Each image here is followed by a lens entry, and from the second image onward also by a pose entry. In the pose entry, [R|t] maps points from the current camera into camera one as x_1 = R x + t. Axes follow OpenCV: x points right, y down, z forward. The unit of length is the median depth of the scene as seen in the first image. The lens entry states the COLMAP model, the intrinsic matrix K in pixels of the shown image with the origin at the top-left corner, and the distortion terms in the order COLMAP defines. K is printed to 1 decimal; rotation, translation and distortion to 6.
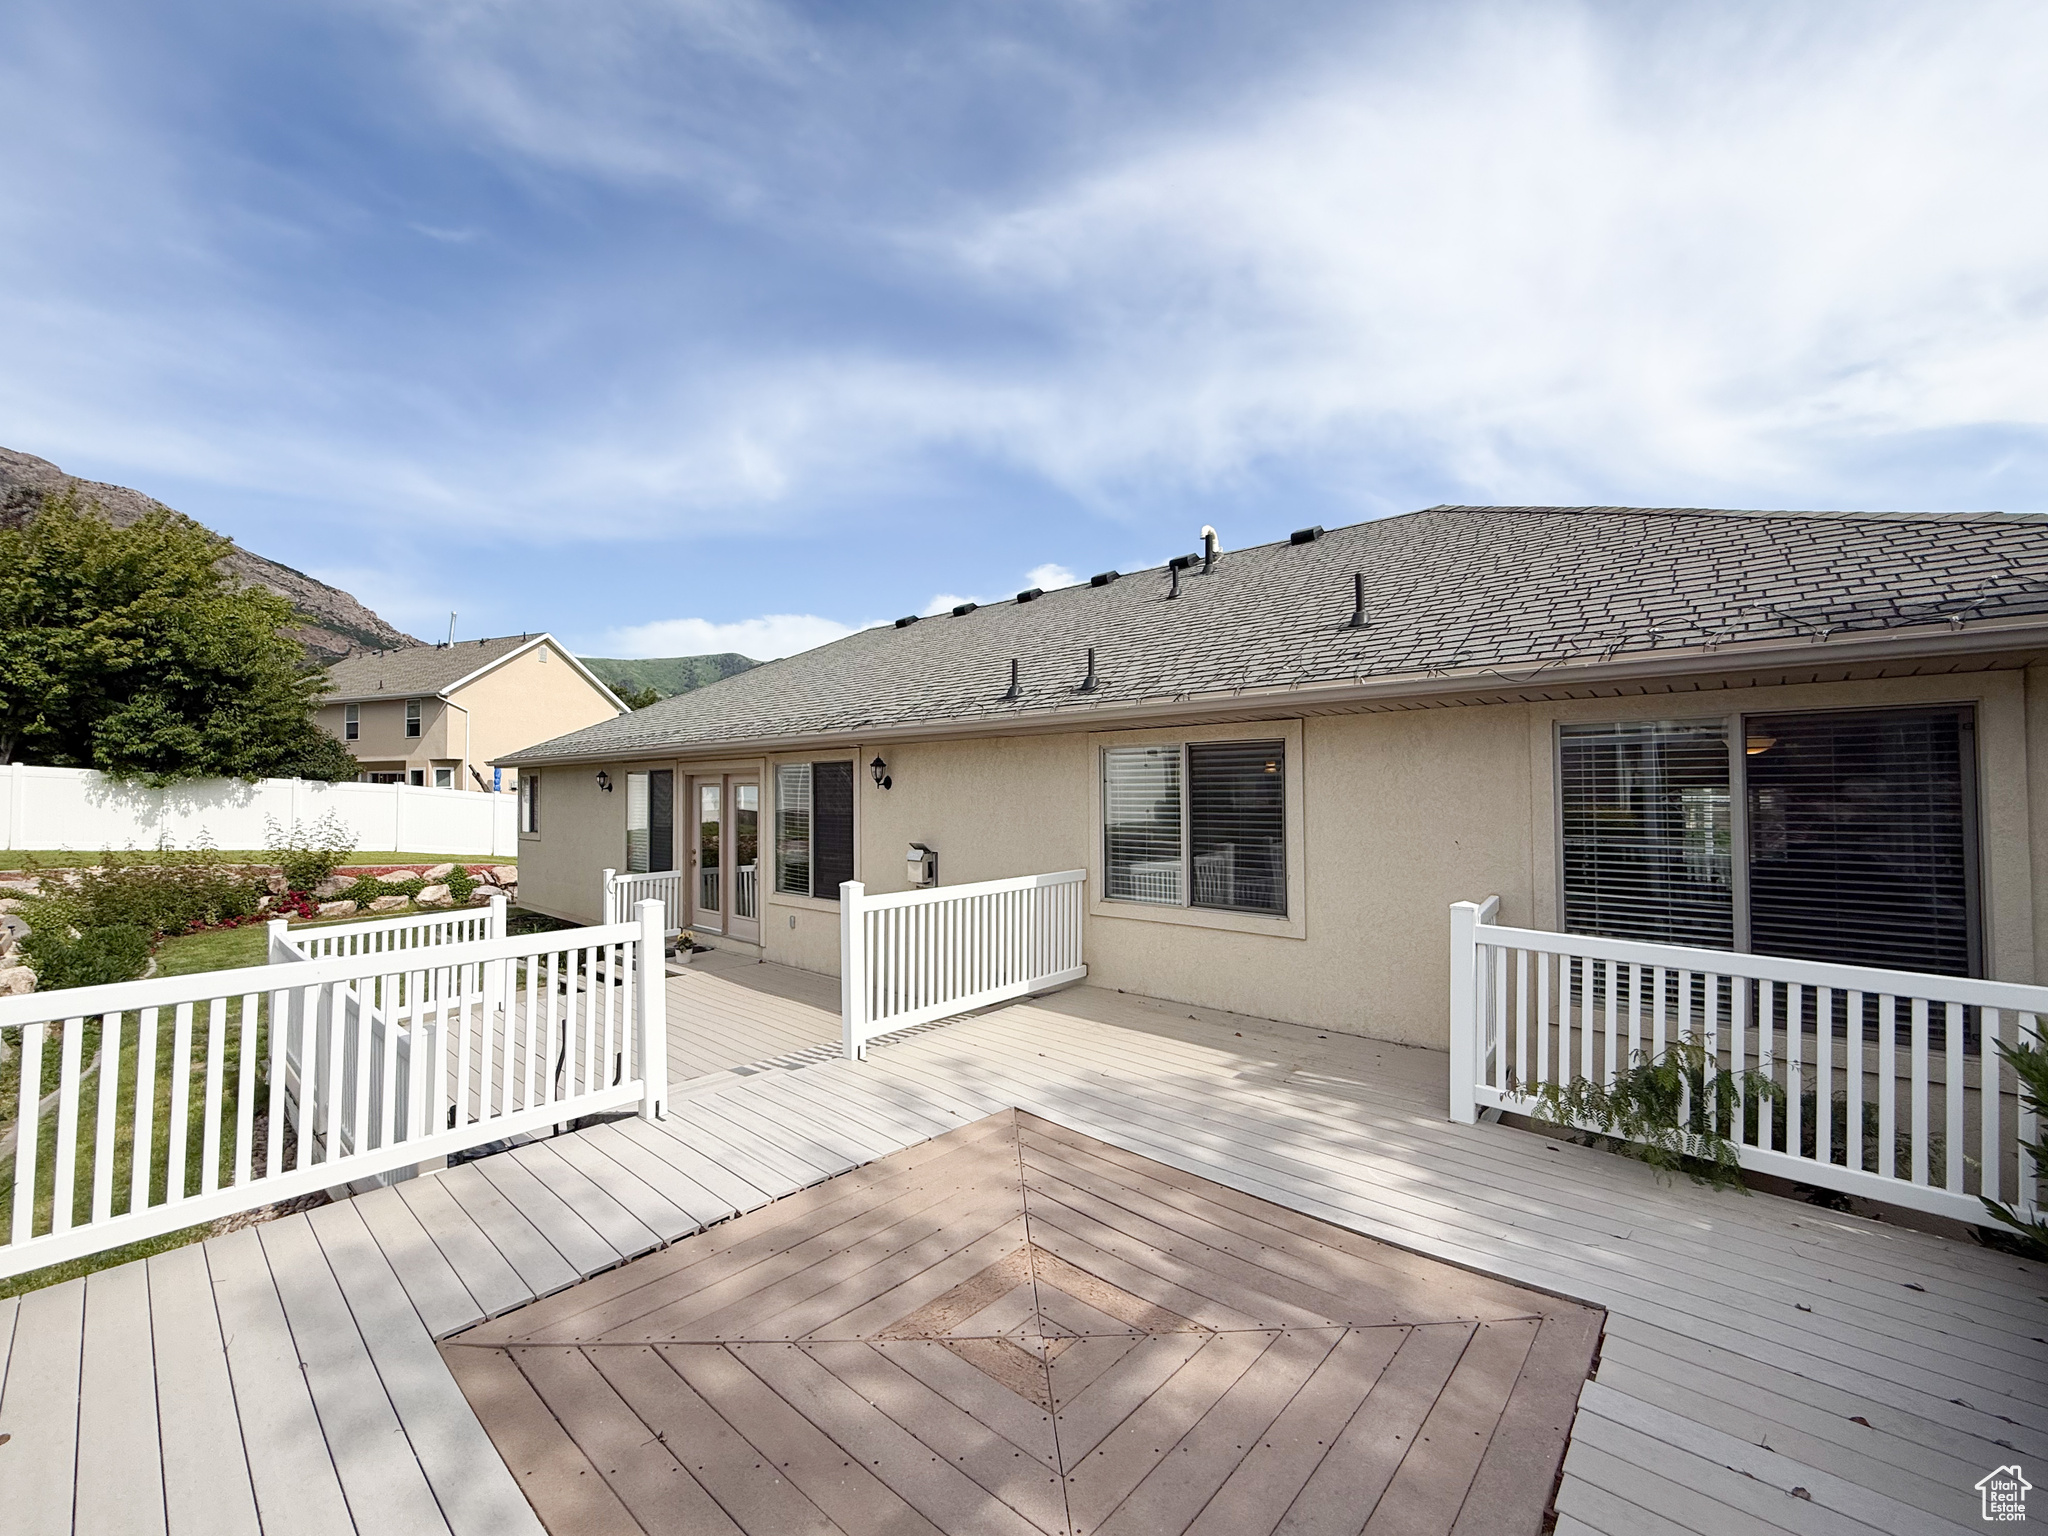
lens RADIAL K [[810.6, 0, 1034.8], [0, 810.6, 770.5], [0, 0, 1]] dist [-0.003093, -0.000209]
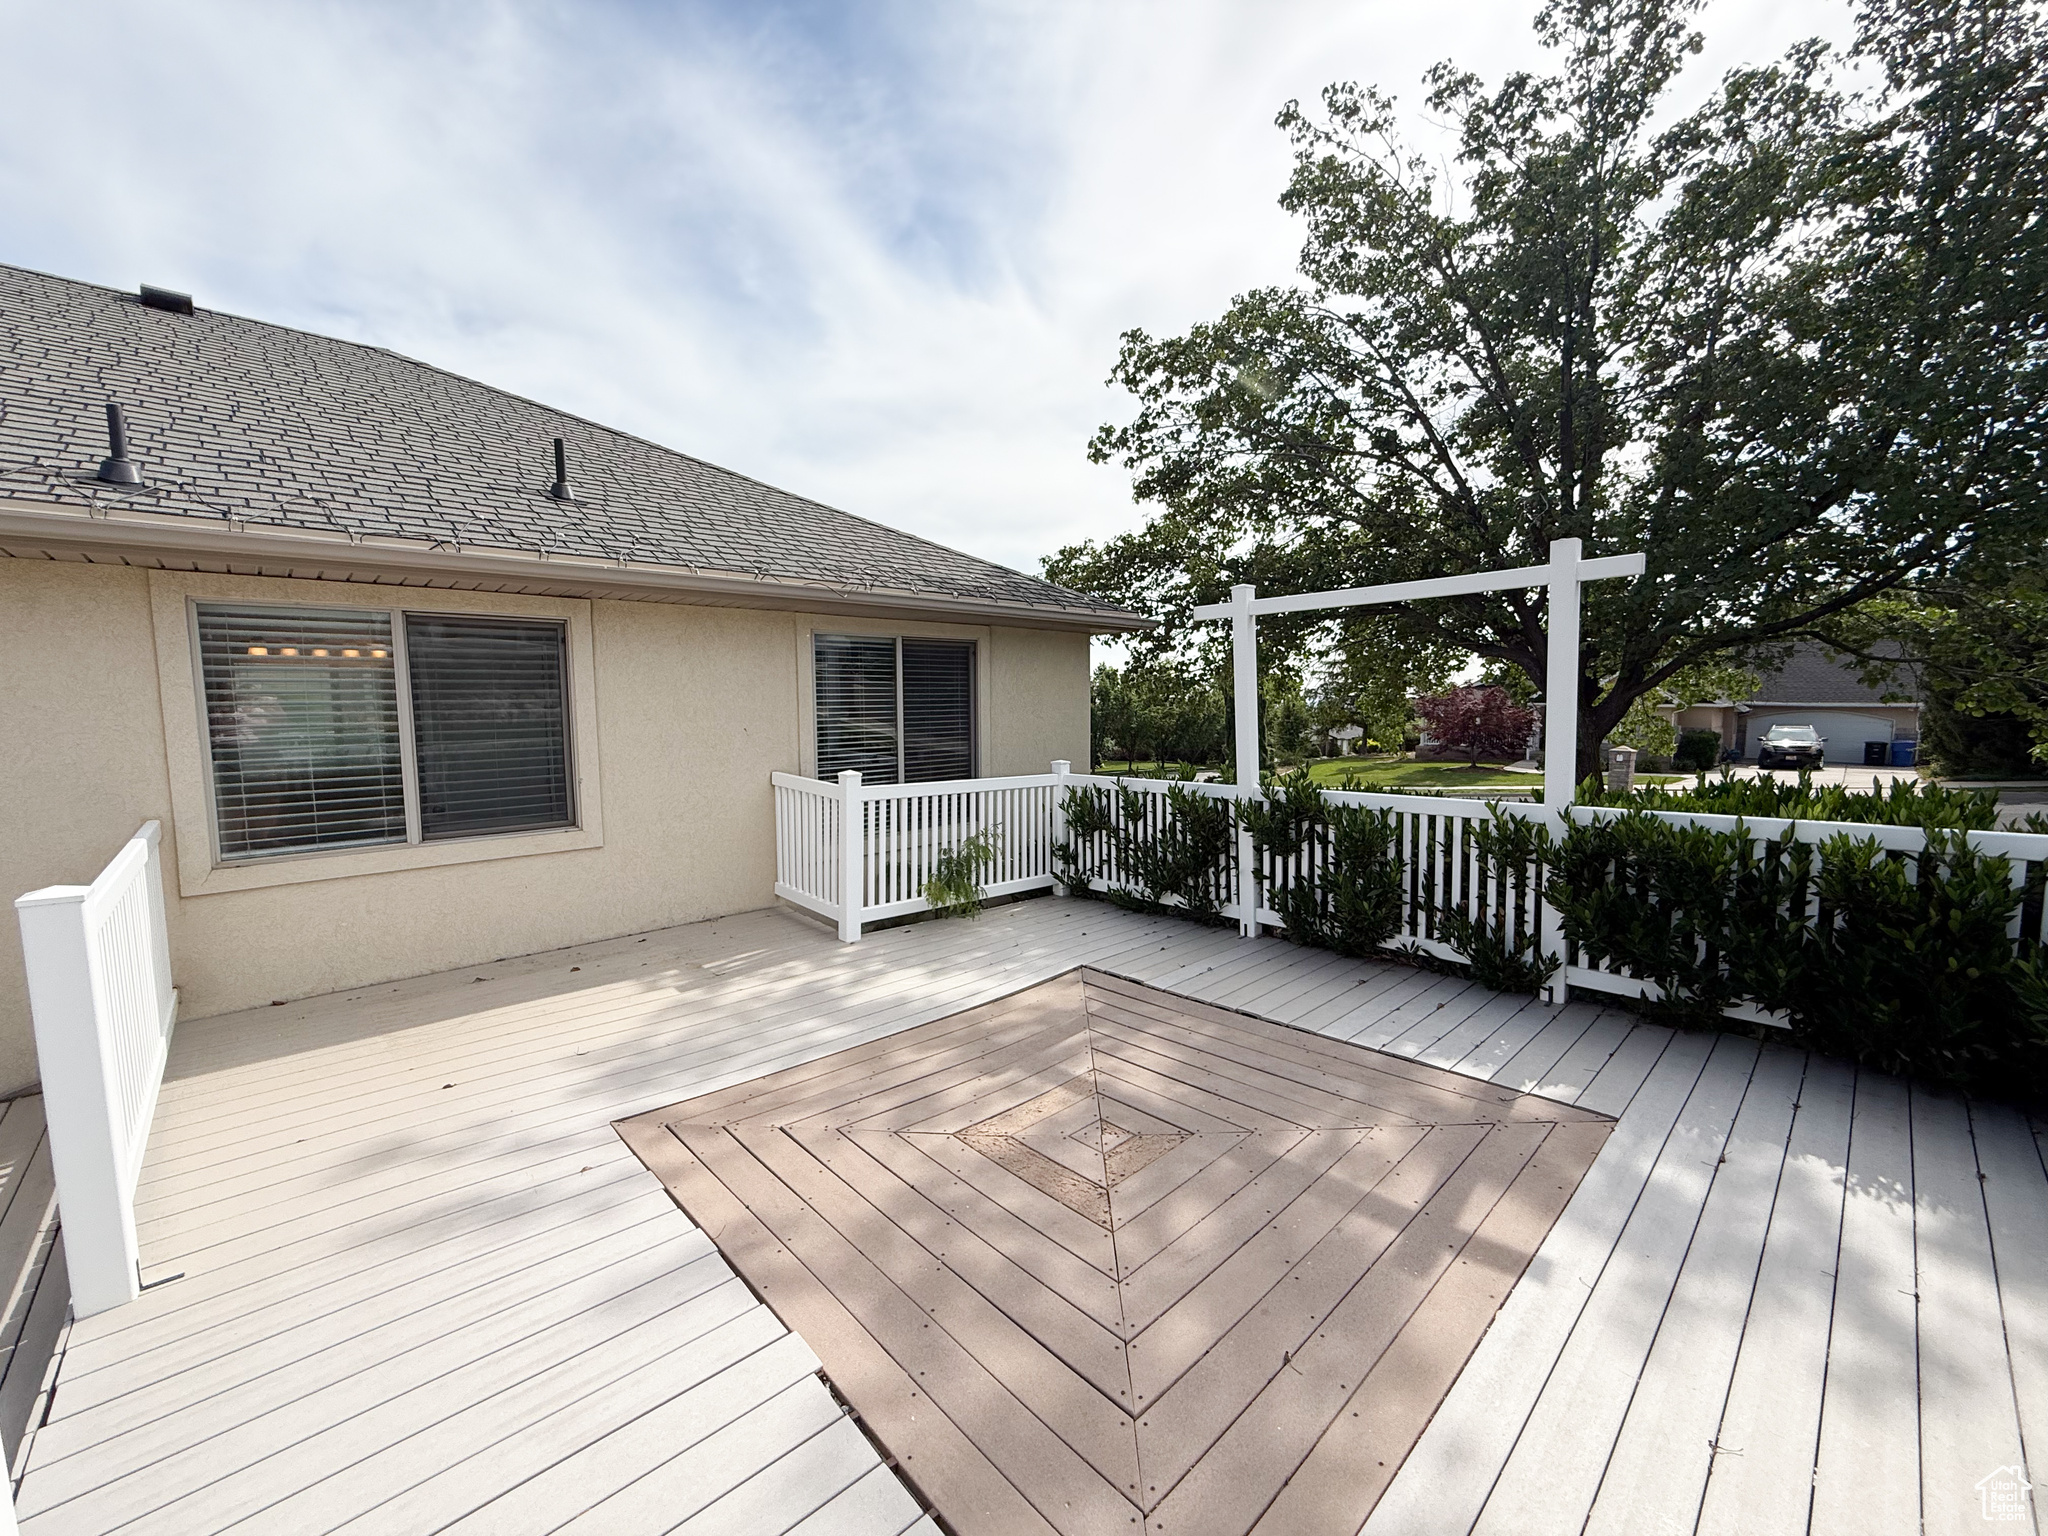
lens RADIAL K [[810.6, 0, 993.1], [0, 810.6, 767.3], [0, 0, 1]] dist [-0.003093, -0.000209]
pose [[0.122980, -0.082168, 0.989002, -0.717021], [-0.022851, 0.996068, 0.085596, 0.046033], [-0.992146, -0.033126, 0.120619, 0.657438]]
